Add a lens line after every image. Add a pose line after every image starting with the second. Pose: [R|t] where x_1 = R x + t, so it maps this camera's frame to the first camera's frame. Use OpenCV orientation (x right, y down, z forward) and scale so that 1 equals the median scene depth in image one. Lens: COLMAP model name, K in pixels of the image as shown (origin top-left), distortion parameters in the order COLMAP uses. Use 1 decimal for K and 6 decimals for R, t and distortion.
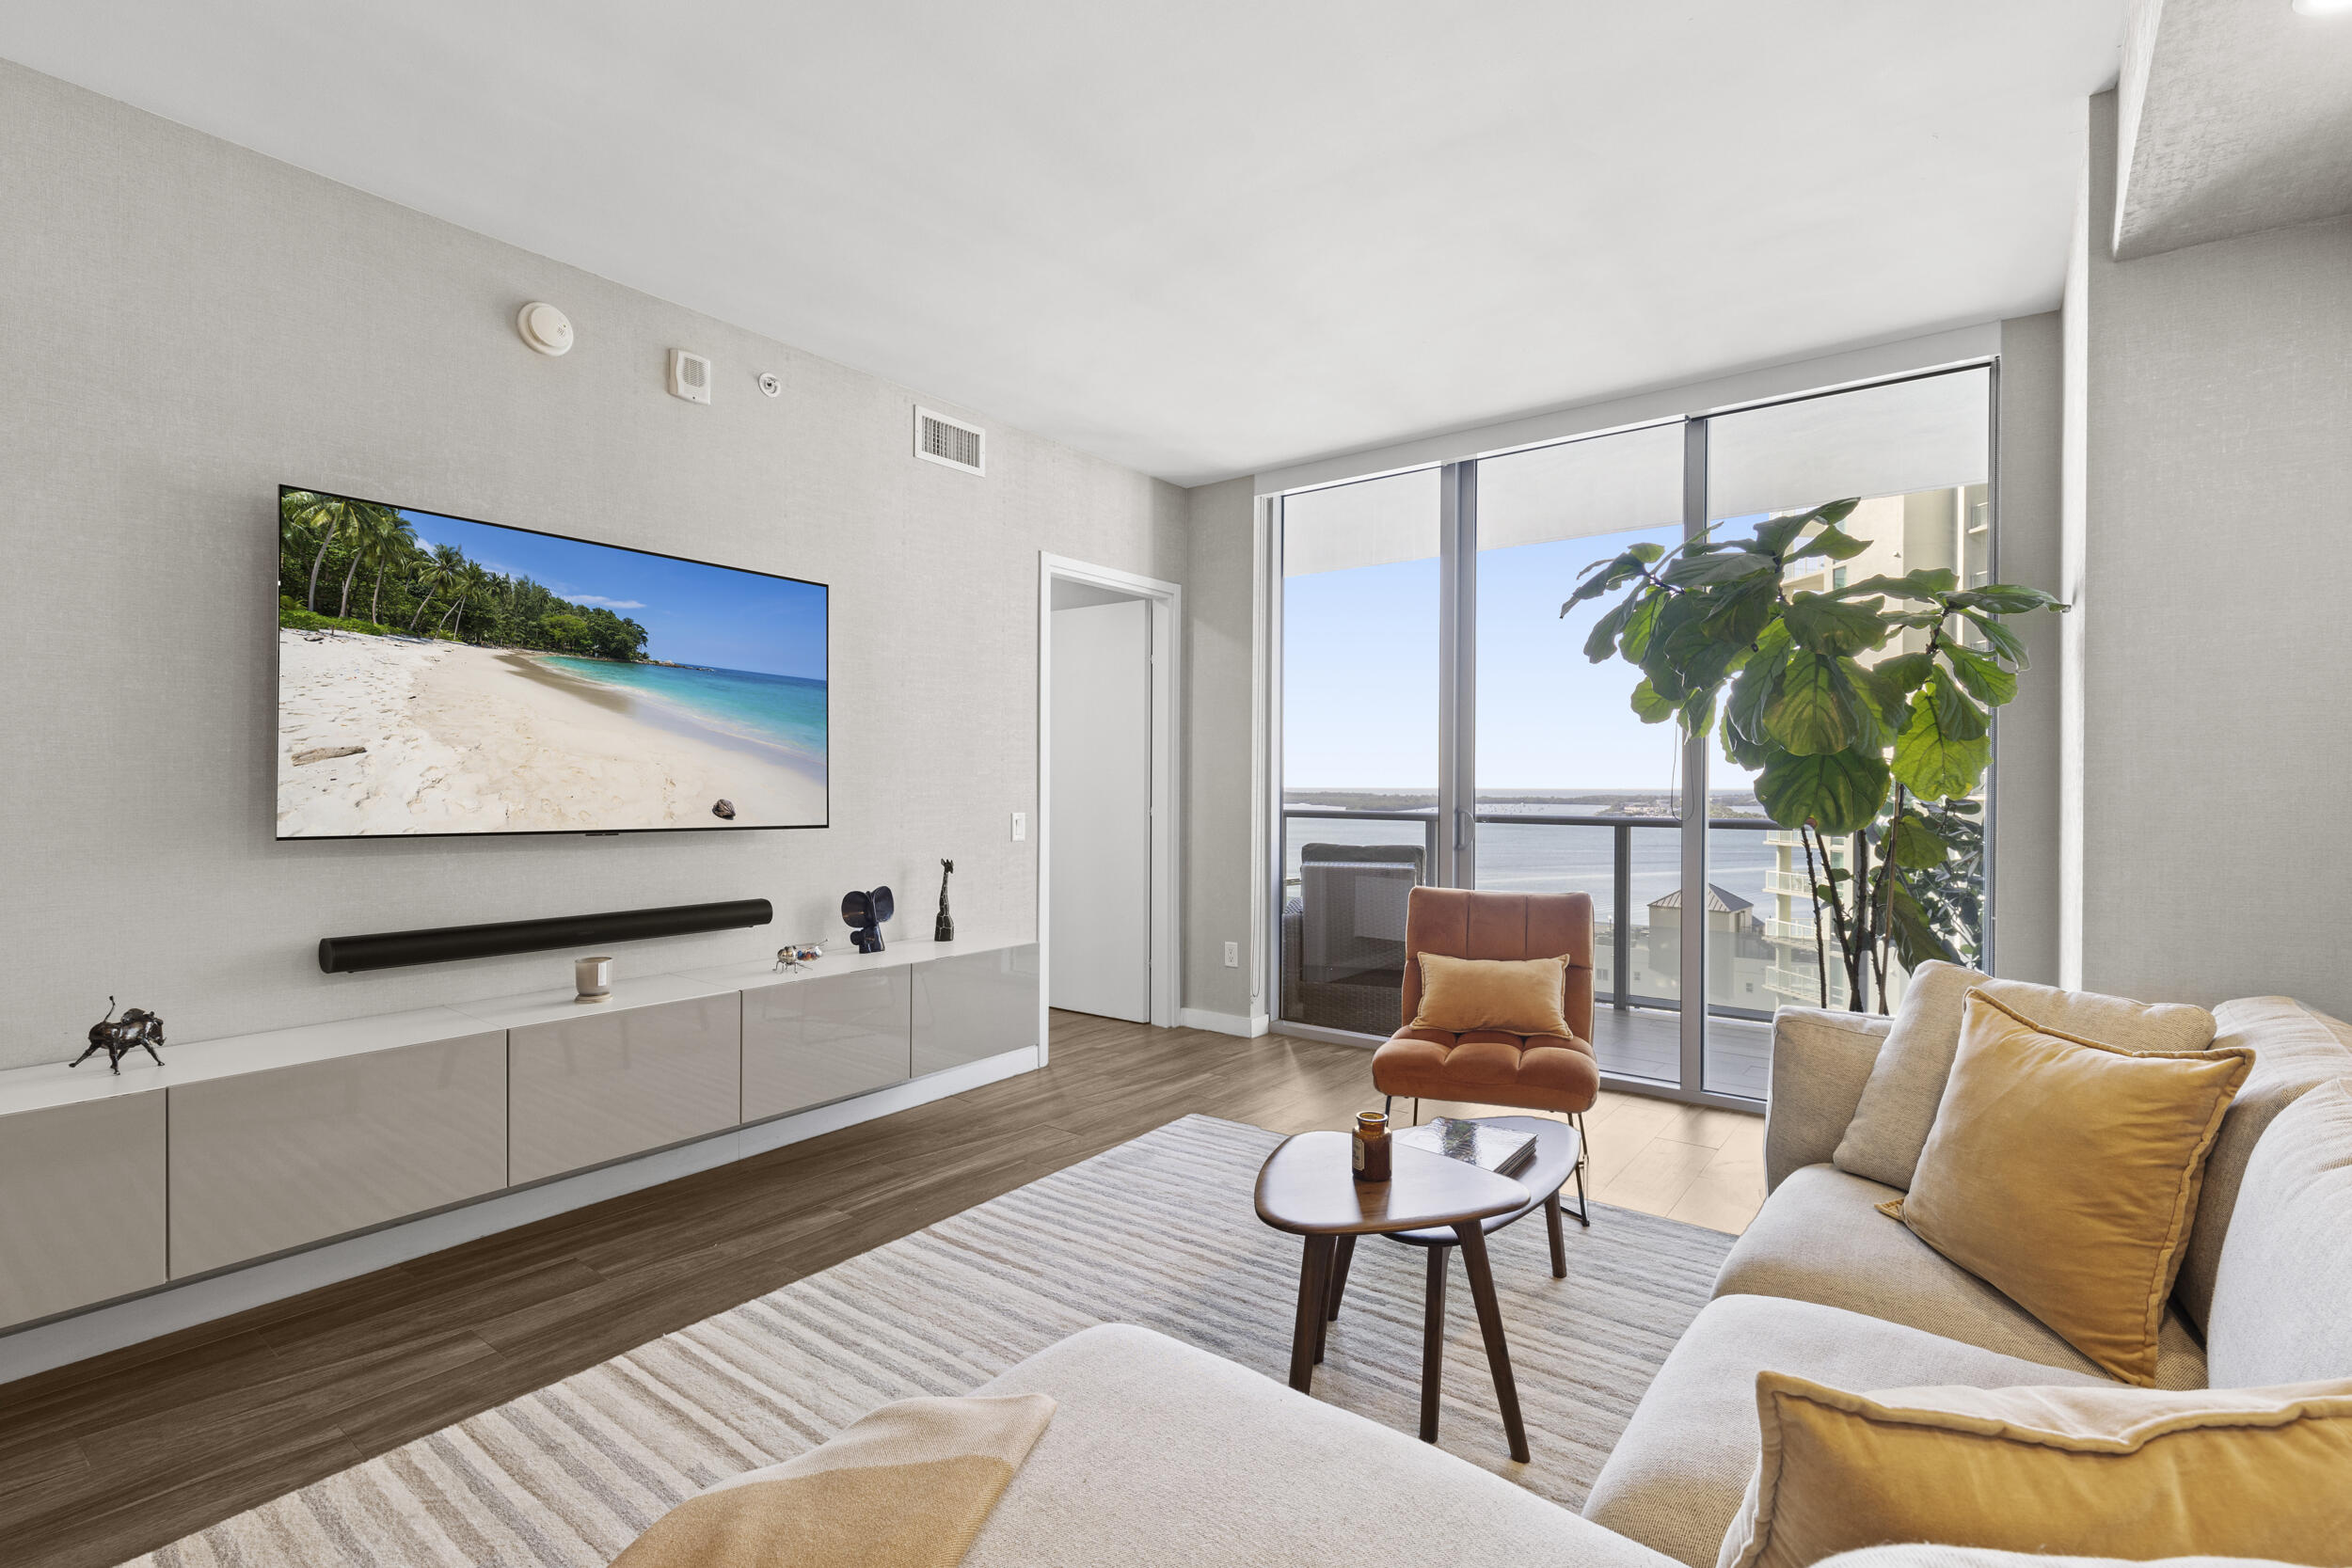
lens RADIAL K [[1068.3, 0, 1179.4], [0, 1068.3, 793.7], [0, 0, 1]] dist [0.003391, -0.000372]
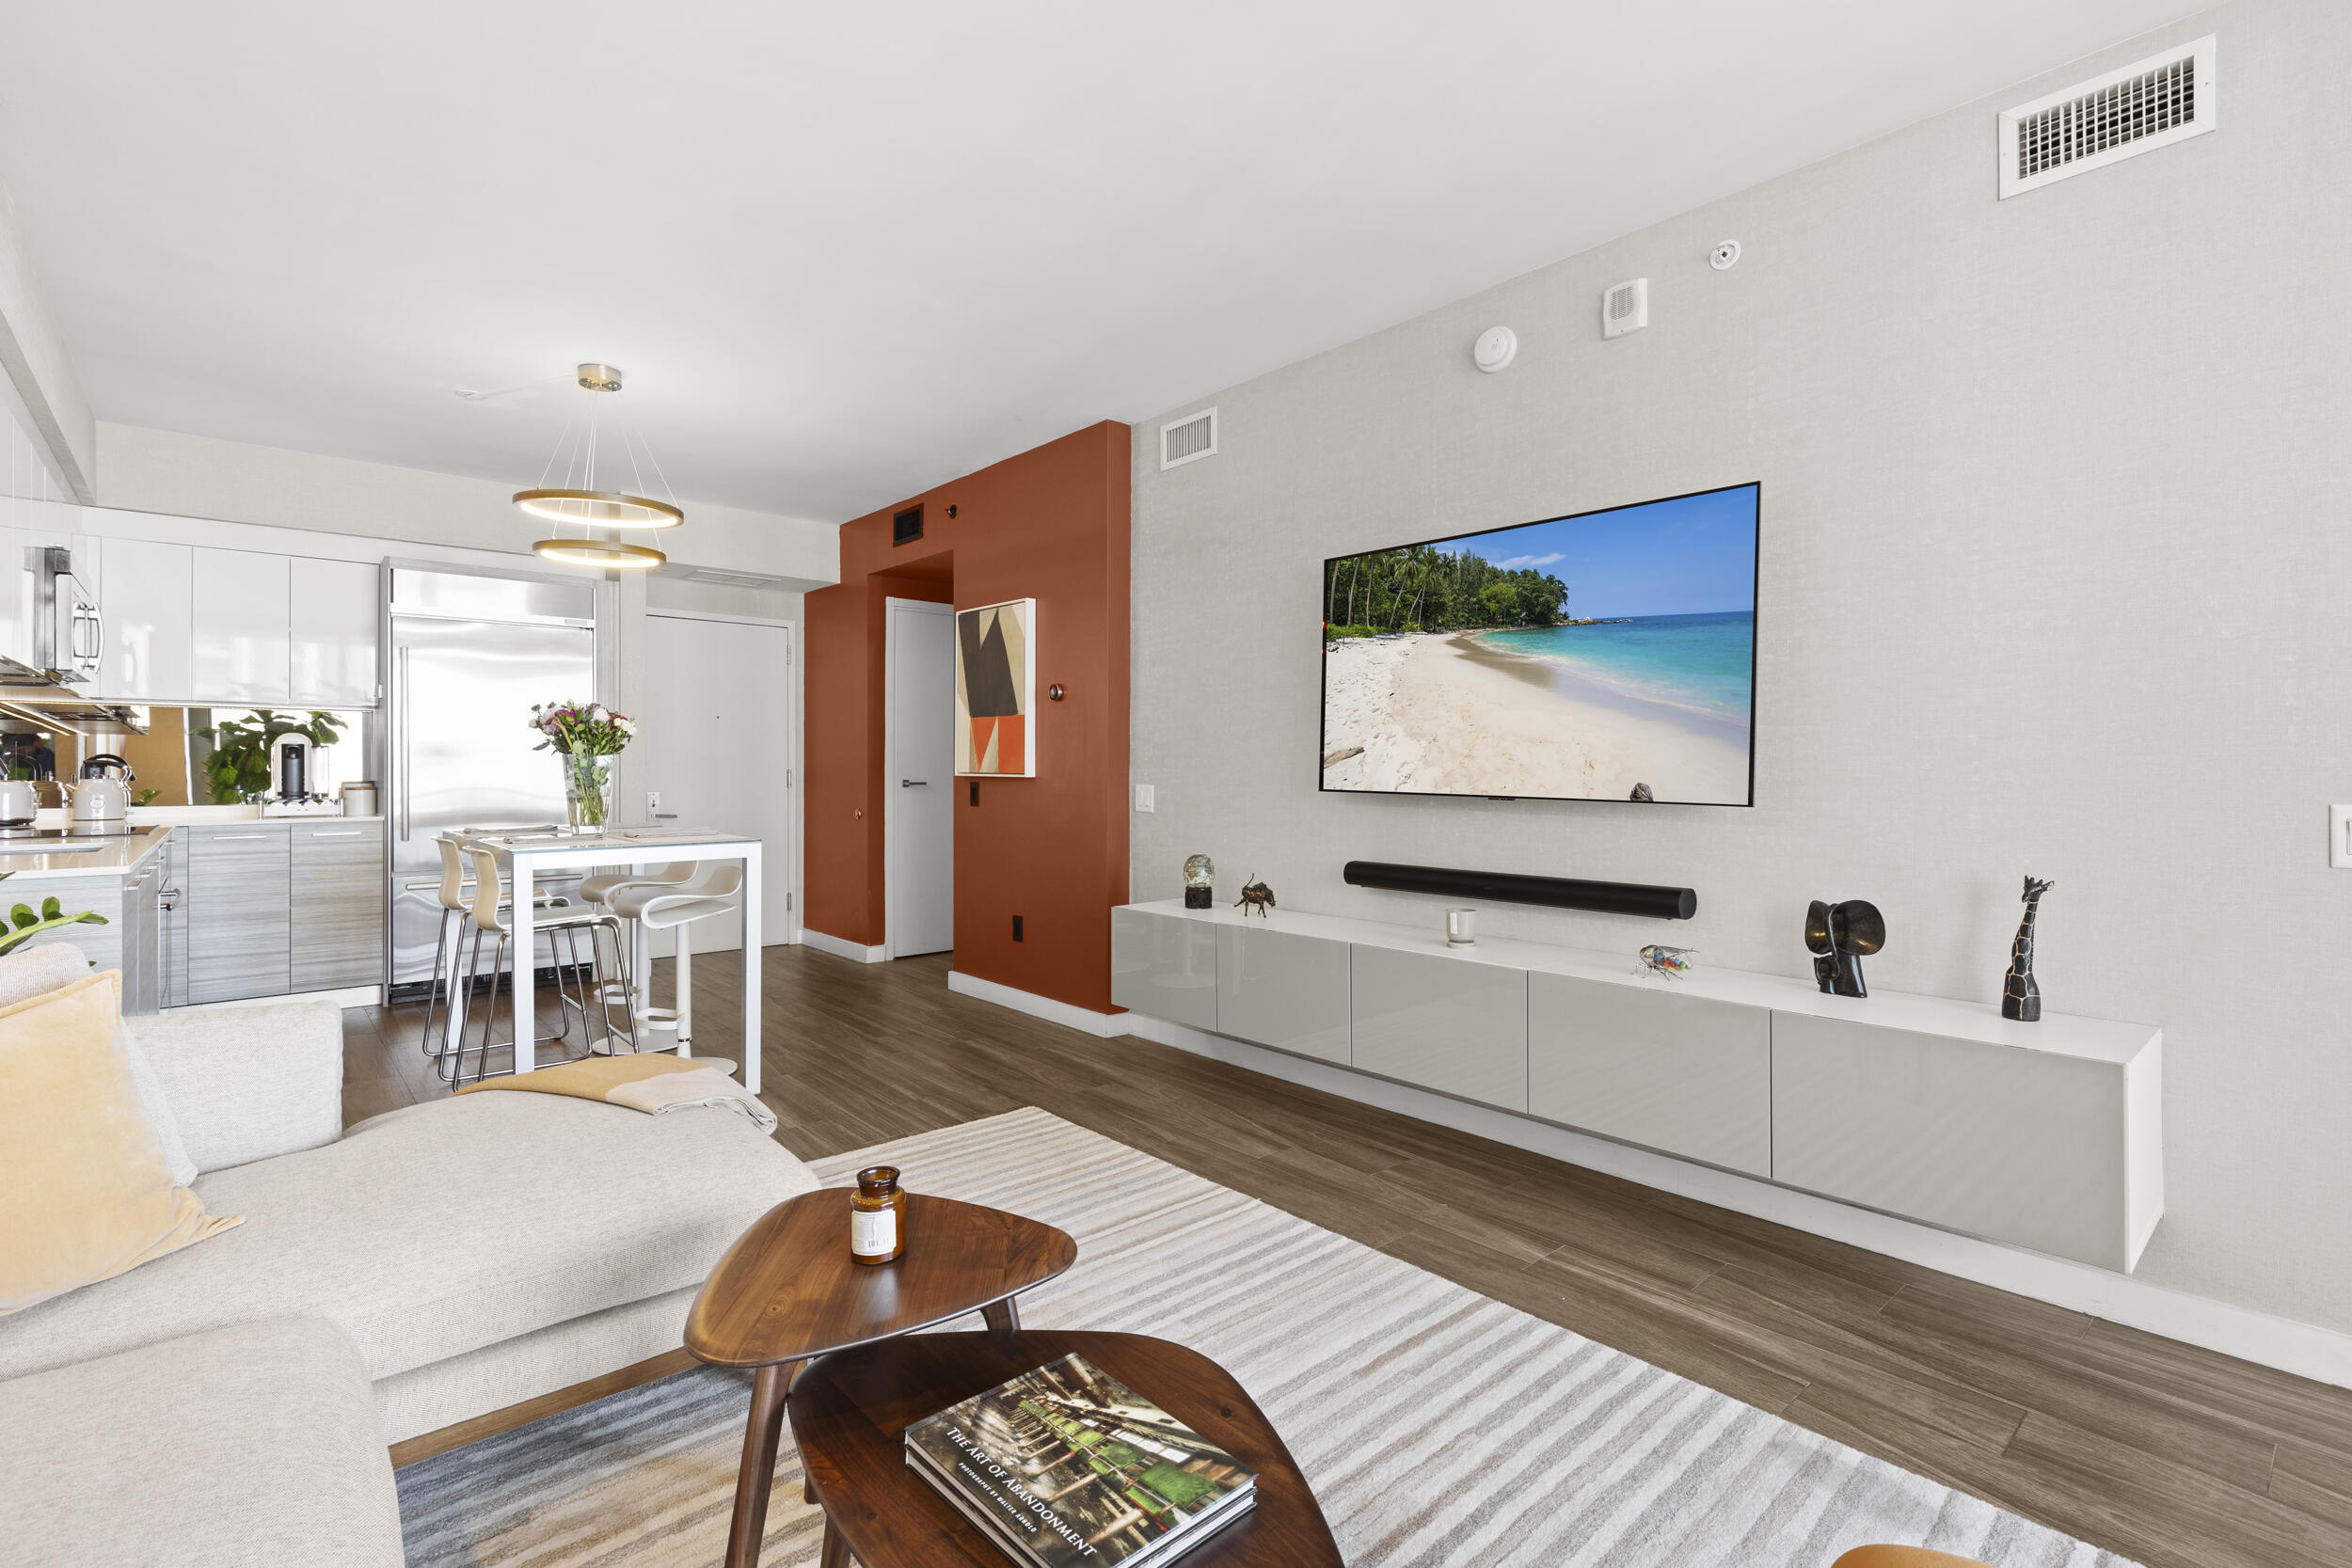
lens RADIAL K [[1074.8, 0, 1173.5], [0, 1074.8, 765.4], [0, 0, 1]] dist [0.007826, -0.001142]
pose [[-0.198108, -0.005950, -0.980162, 0.590731], [-0.011460, 0.999927, -0.003754, 0.012259], [0.980113, 0.010489, -0.198162, 0.903524]]
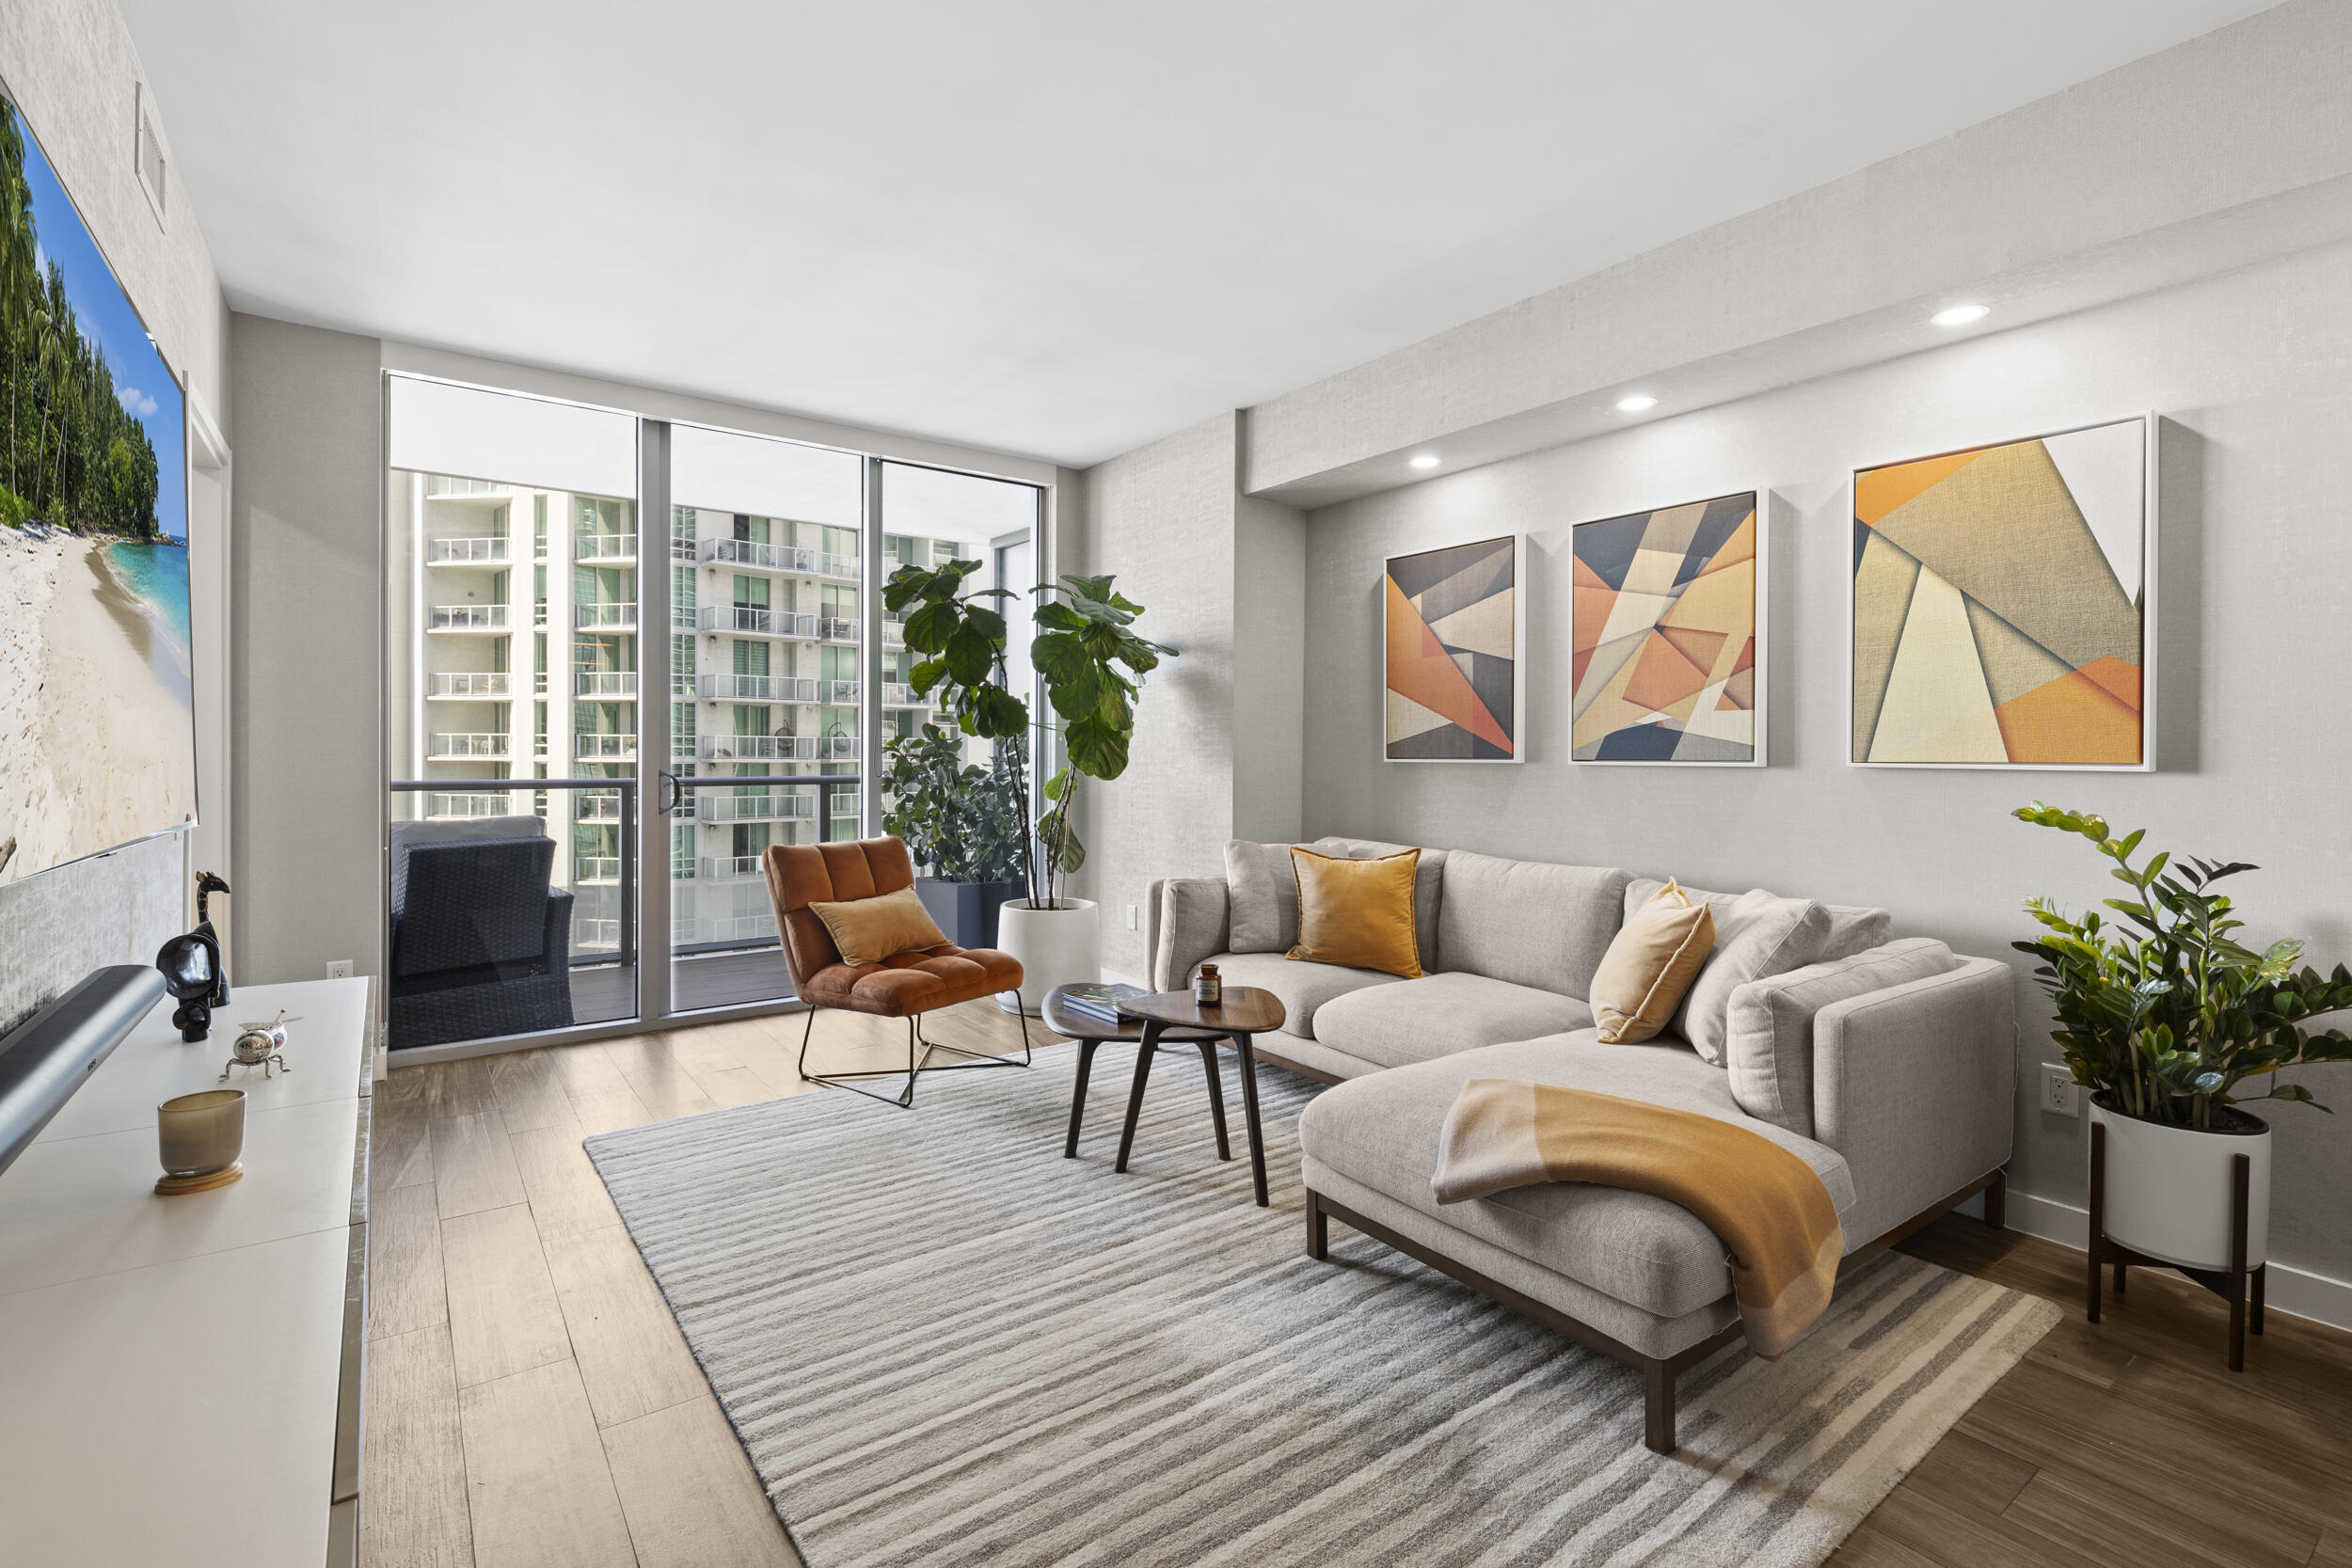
lens RADIAL K [[1074.4, 0, 1172.9], [0, 1074.4, 762.3], [0, 0, 1]] dist [0.003534, -0.000031]
pose [[0.283905, -0.010935, 0.958790, -0.879700], [0.005115, 0.999938, 0.009890, -0.004186], [-0.958839, 0.002096, 0.283943, 0.412270]]
